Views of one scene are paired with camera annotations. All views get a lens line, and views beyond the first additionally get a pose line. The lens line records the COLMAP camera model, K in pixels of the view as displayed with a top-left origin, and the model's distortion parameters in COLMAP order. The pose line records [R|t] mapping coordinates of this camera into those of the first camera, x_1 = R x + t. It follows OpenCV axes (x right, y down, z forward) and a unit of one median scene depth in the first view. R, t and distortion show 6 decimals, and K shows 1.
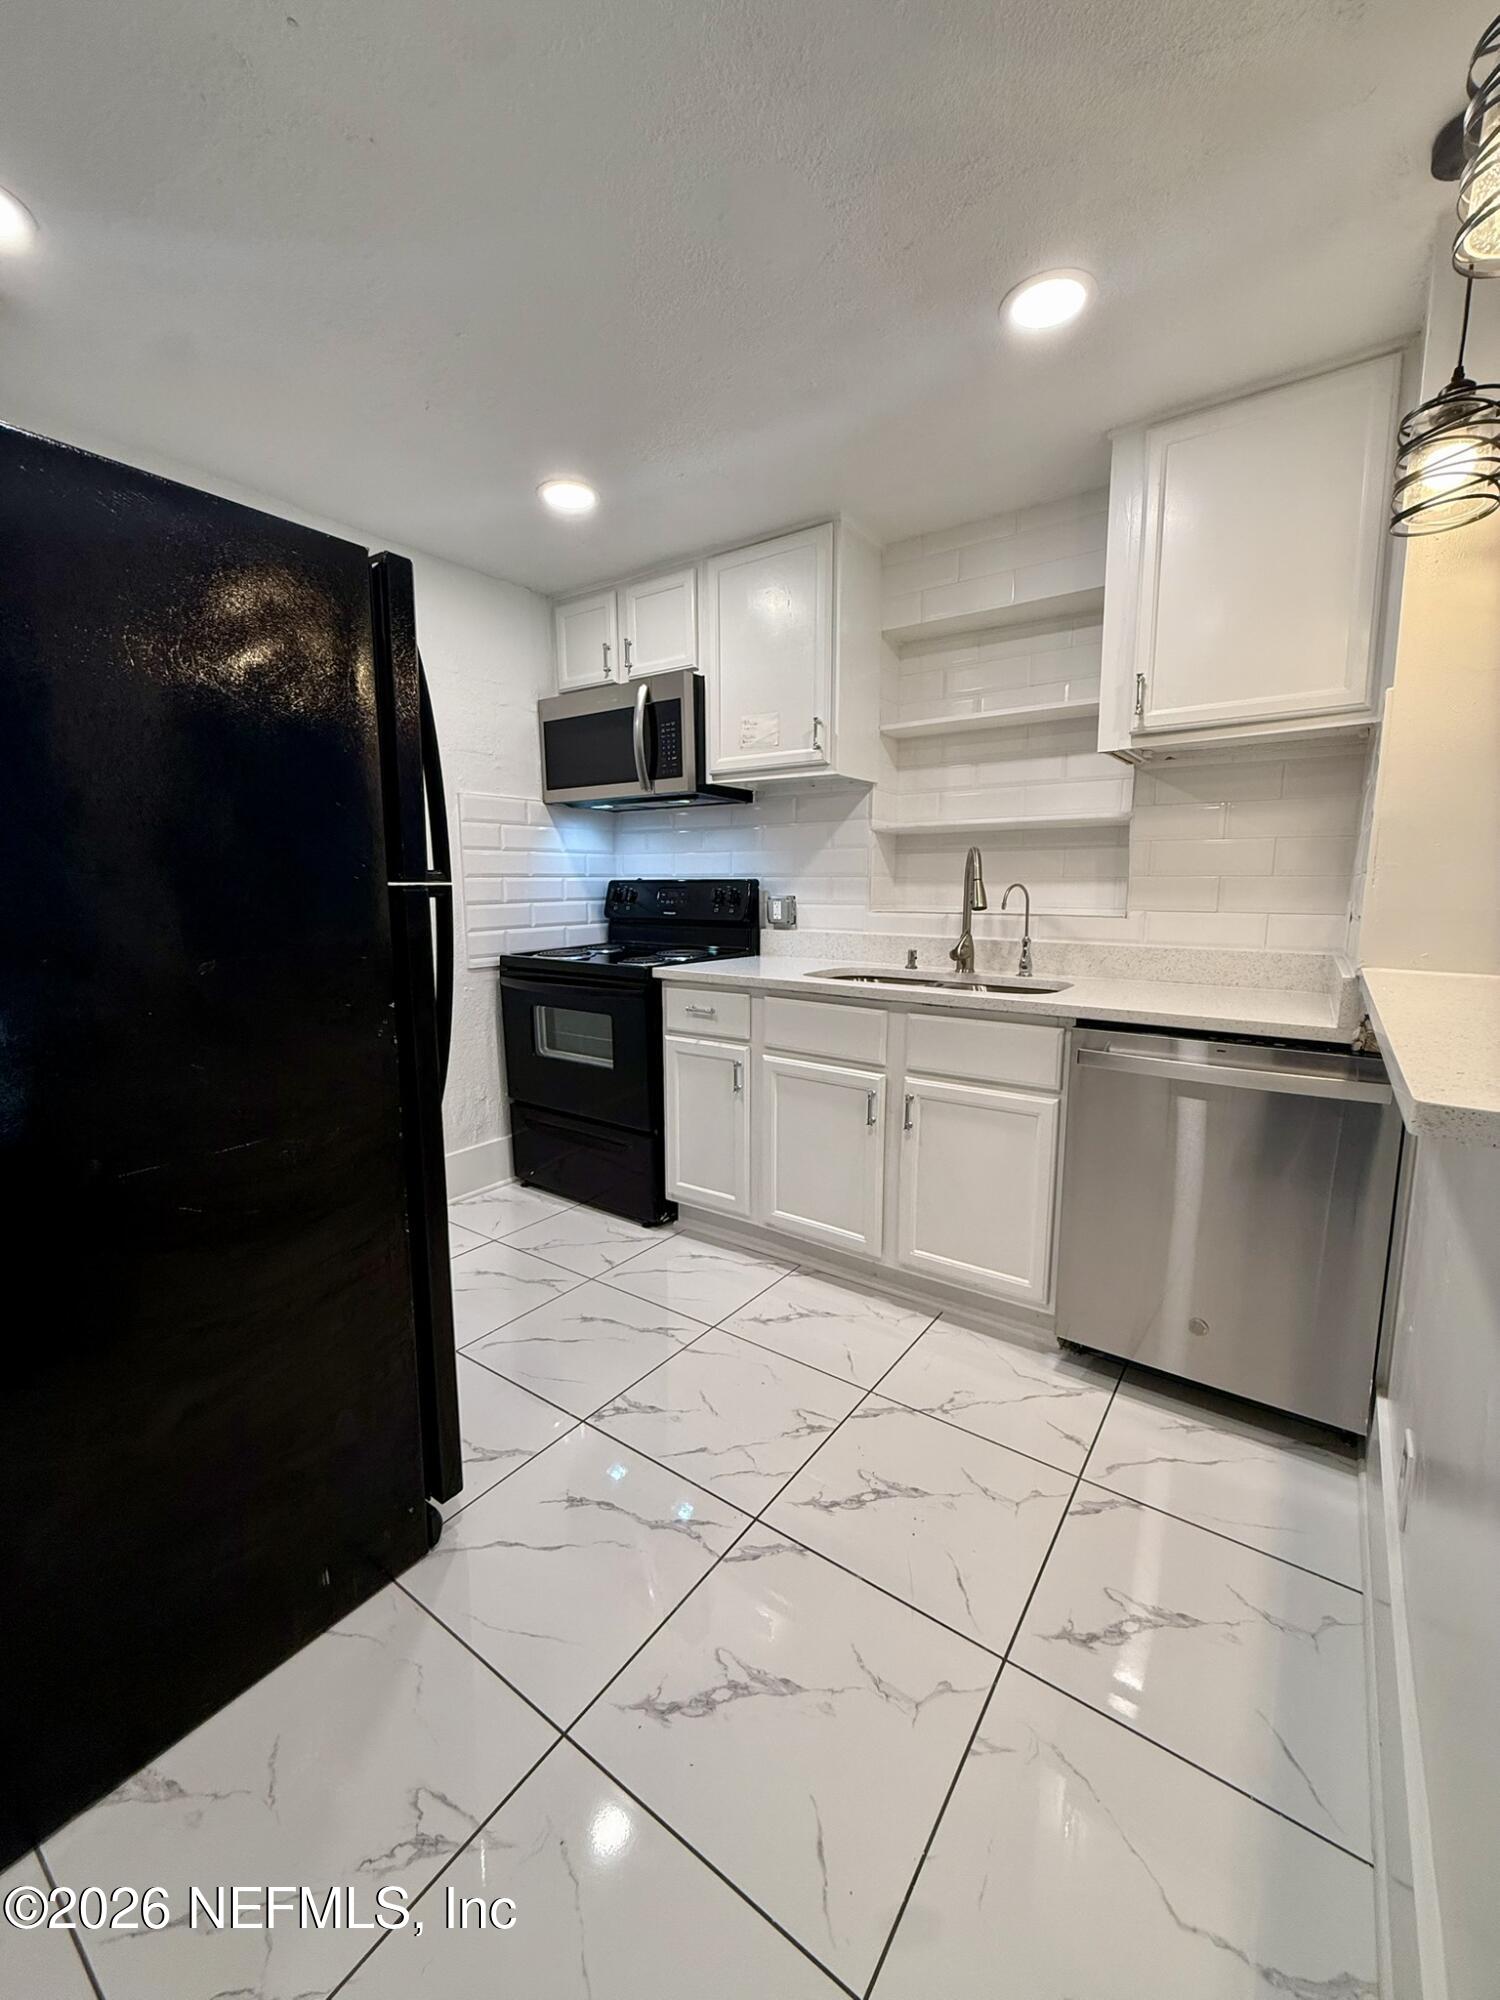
lens RADIAL K [[799.4, 0, 750.6], [0, 799.4, 991.9], [0, 0, 1]] dist [-0.001263, 0.000550]
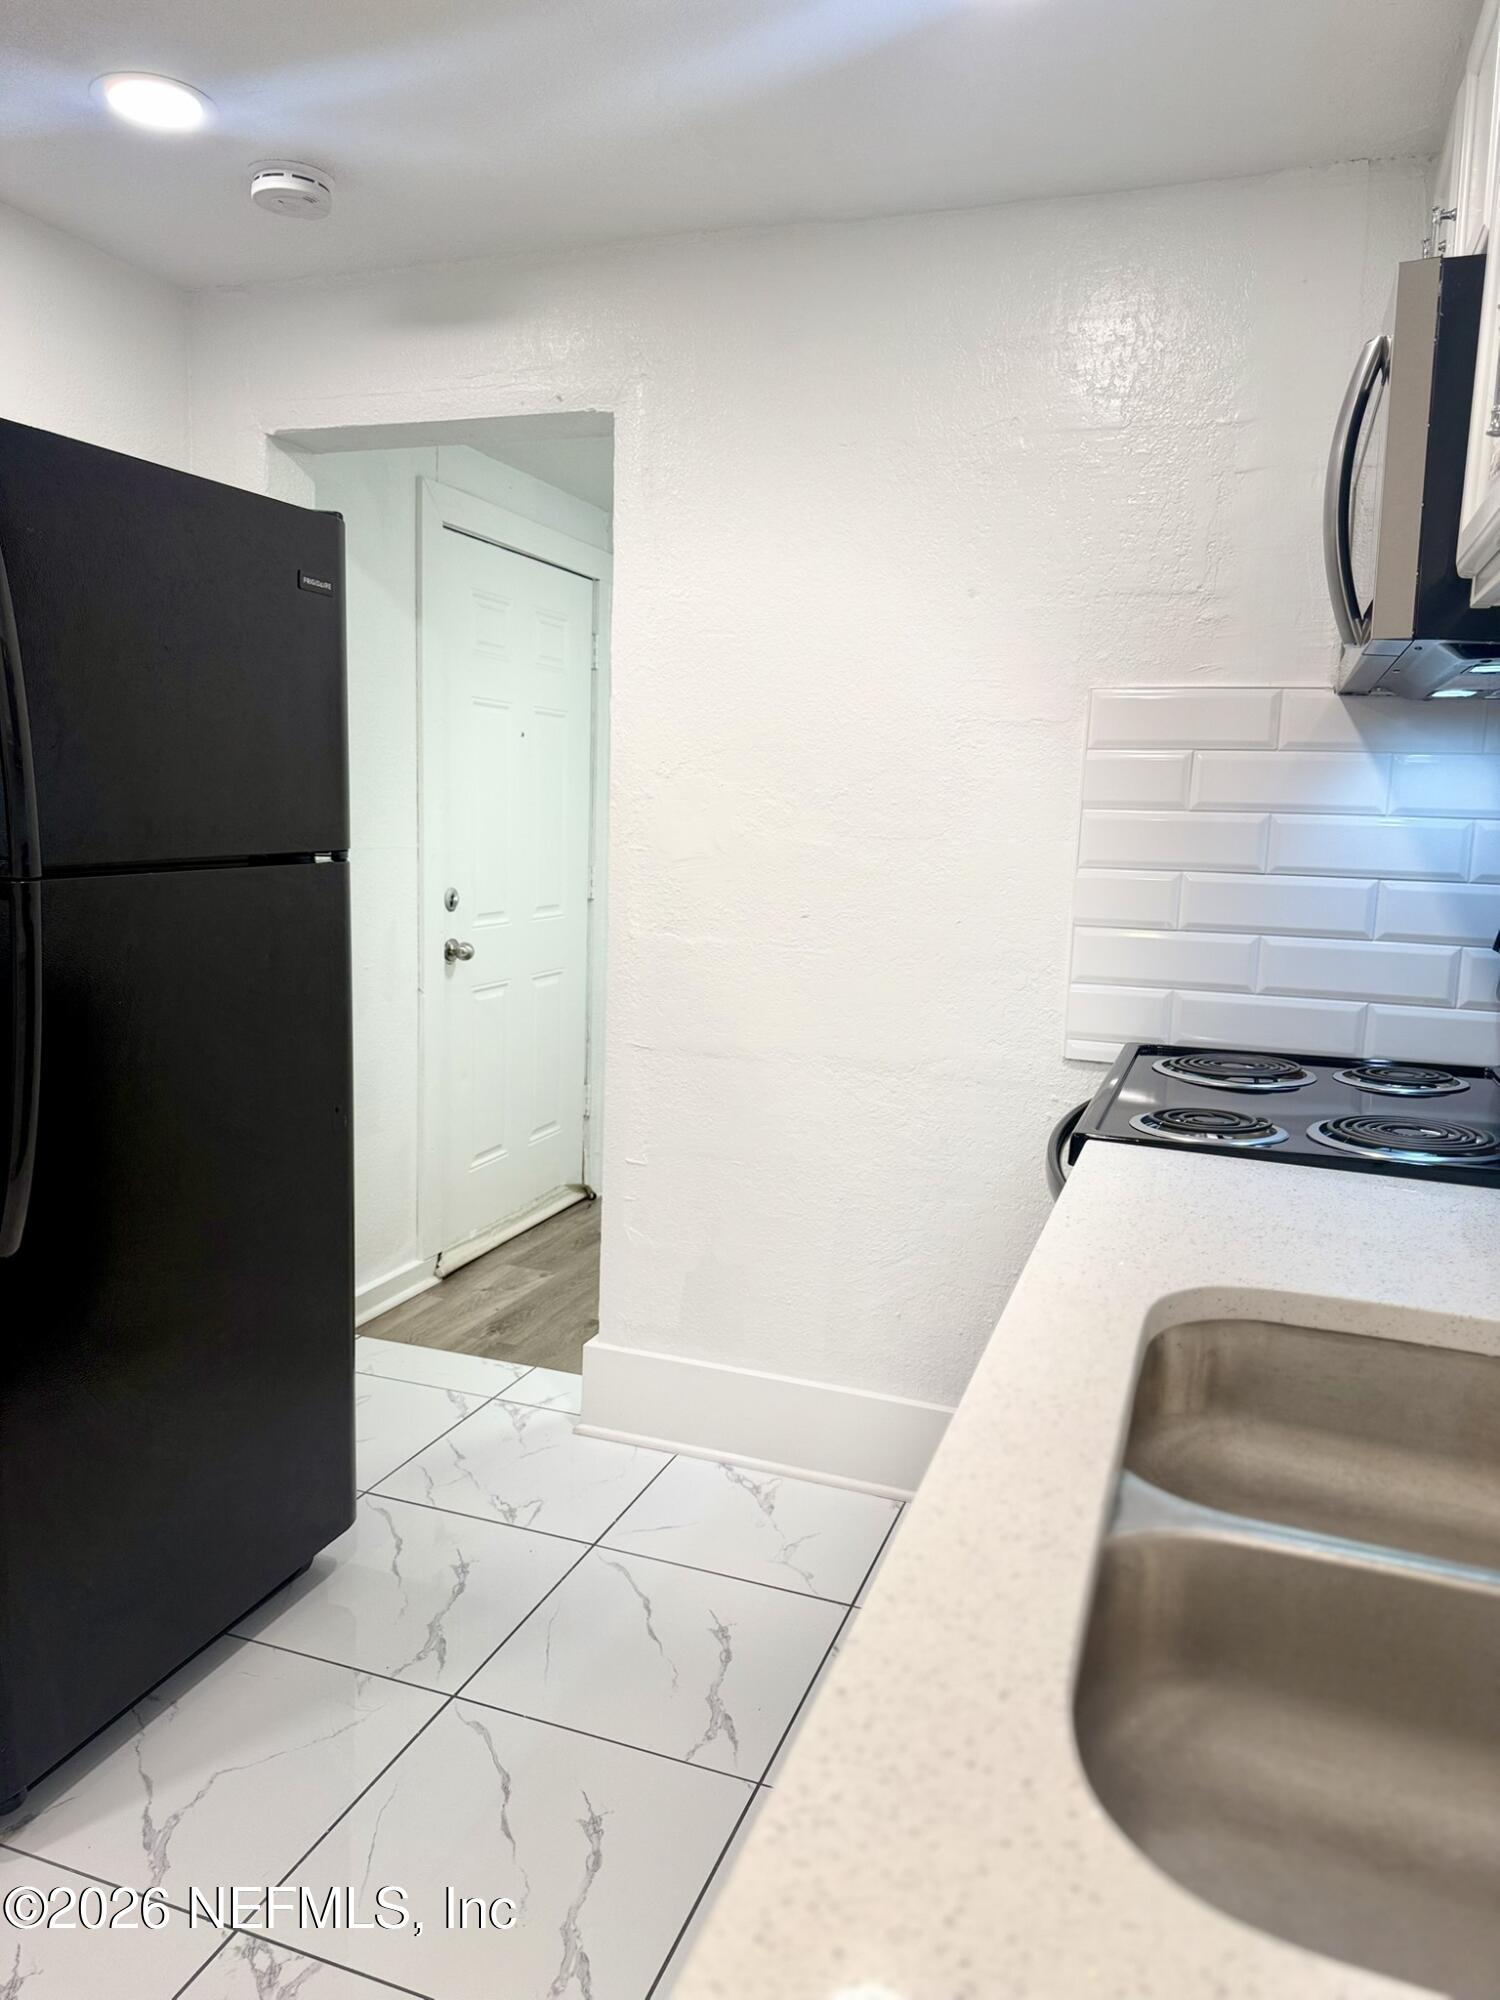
lens RADIAL K [[1415.8, 0, 741.3], [0, 1415.8, 1013.7], [0, 0, 1]] dist [0.048000, -0.046403]
pose [[0.249264, 0.157358, -0.955566, 0.445790], [-0.165028, 0.979181, 0.118199, -0.136574], [0.954271, 0.128232, 0.270043, 0.649565]]
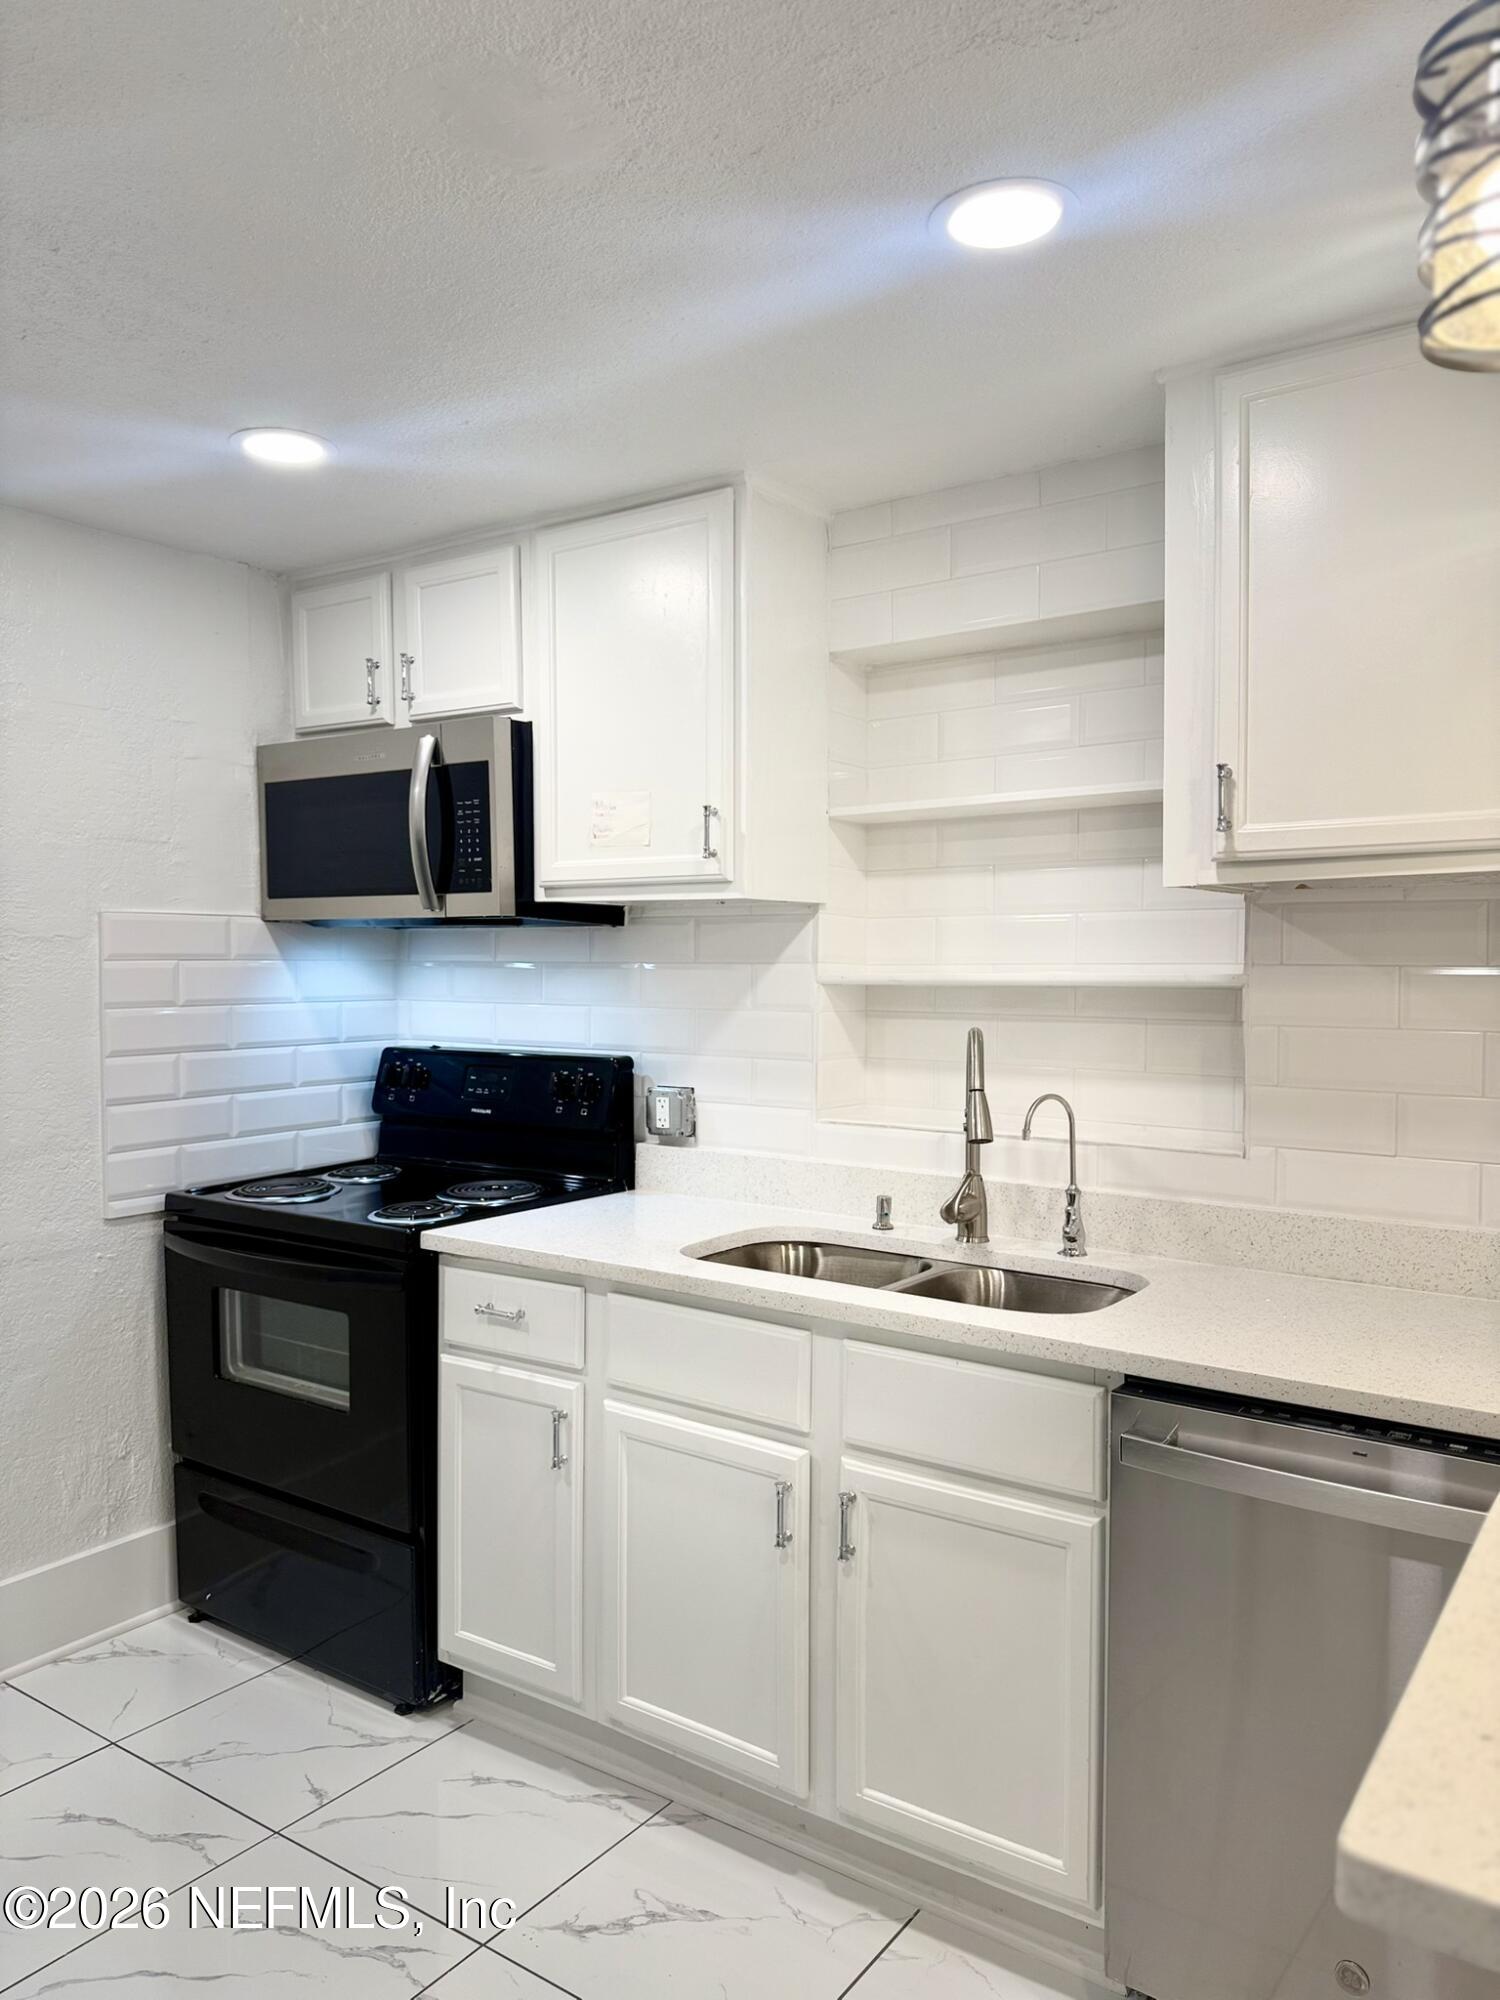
lens RADIAL K [[1415.8, 0, 741.9], [0, 1415.8, 1001.1], [0, 0, 1]] dist [0.048000, -0.046403]
pose [[0.999967, 0.003220, 0.007418, 0.092940], [-0.002380, 0.993865, -0.110576, -0.079120], [-0.007728, 0.110554, 0.993840, -0.013302]]
